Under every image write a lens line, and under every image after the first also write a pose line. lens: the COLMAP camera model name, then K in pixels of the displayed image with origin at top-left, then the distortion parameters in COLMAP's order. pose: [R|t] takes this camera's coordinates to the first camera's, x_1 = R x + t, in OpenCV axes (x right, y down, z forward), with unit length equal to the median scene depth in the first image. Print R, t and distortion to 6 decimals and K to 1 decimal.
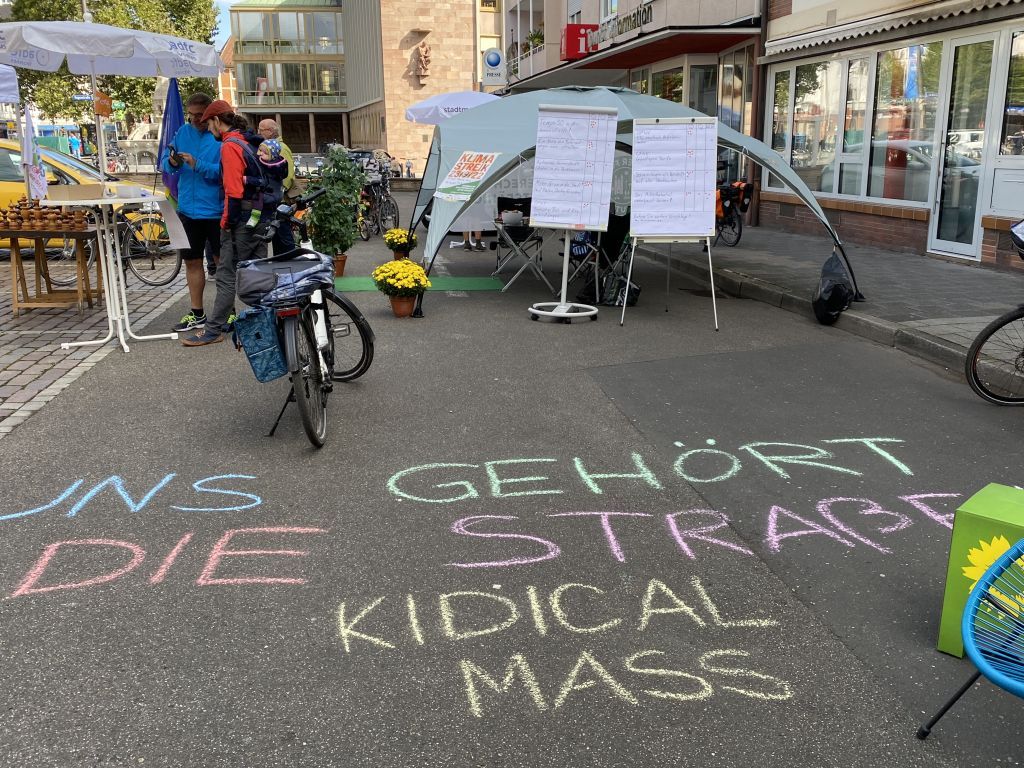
lens RADIAL K [[935.3, 0, 514.1], [0, 935.3, 380.5], [0, 0, 1]] dist [0.067058, -0.096414]
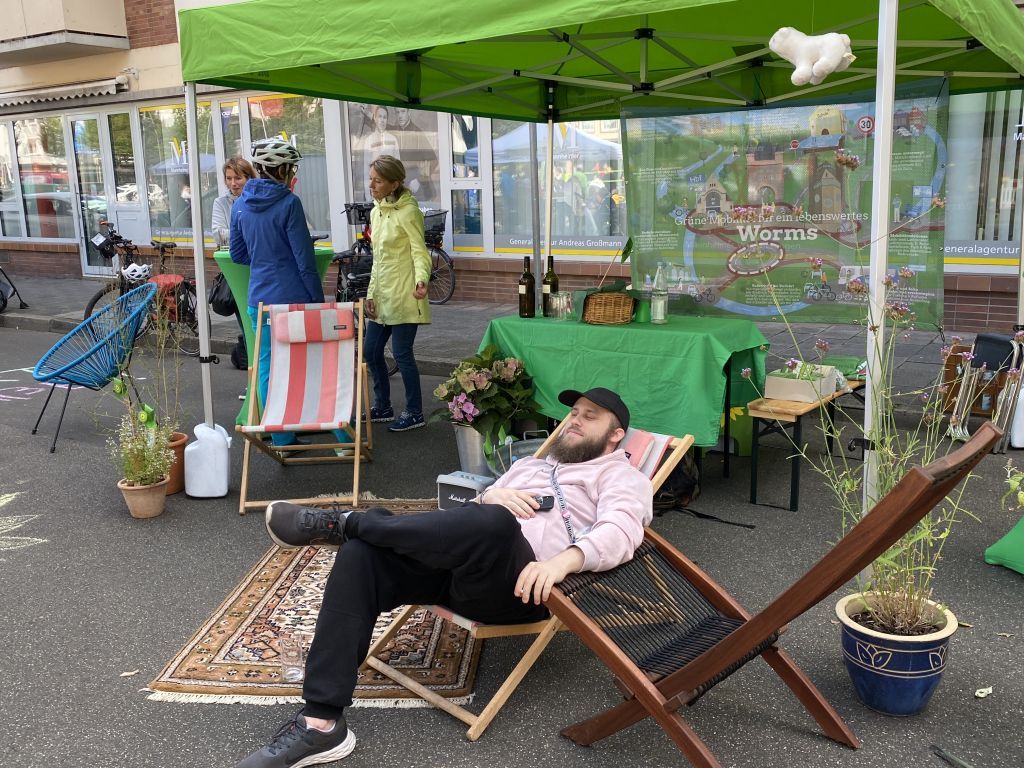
lens RADIAL K [[935.3, 0, 514.1], [0, 935.3, 380.5], [0, 0, 1]] dist [0.067058, -0.096414]
pose [[0.701588, -0.153660, 0.695819, -0.069645], [0.194213, 0.980740, 0.020758, 0.088462], [-0.685607, 0.120573, 0.717918, -0.306795]]
